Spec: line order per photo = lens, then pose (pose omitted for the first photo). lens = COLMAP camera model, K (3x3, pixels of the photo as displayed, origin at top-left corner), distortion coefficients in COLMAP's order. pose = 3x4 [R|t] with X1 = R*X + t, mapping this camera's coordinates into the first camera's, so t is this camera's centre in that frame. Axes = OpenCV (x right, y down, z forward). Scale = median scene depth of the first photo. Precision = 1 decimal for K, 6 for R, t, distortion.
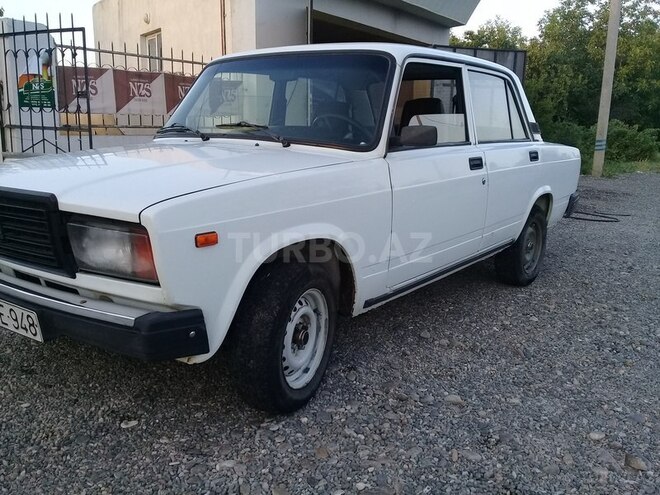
lens RADIAL K [[593.2, 0, 330.0], [0, 593.2, 247.5], [0, 0, 1]] dist [0.011302, -0.000684]
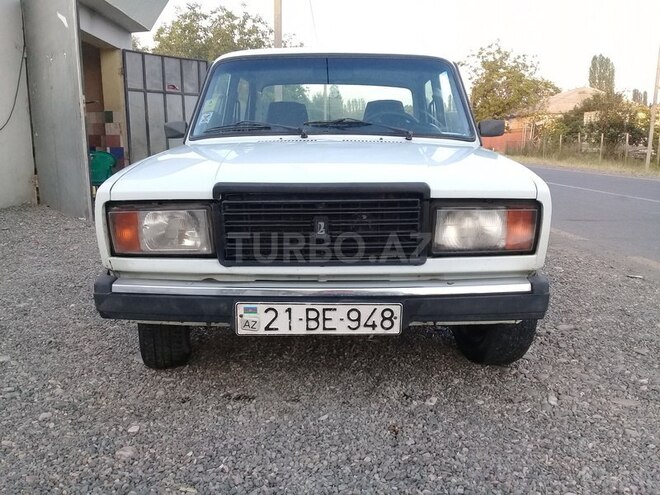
lens RADIAL K [[593.2, 0, 330.0], [0, 593.2, 247.5], [0, 0, 1]] dist [0.011302, -0.000684]
pose [[0.824576, -0.122683, 0.552289, -1.096090], [0.129707, 0.991198, 0.026525, -0.025601], [-0.550682, 0.049763, 0.833231, 0.222174]]
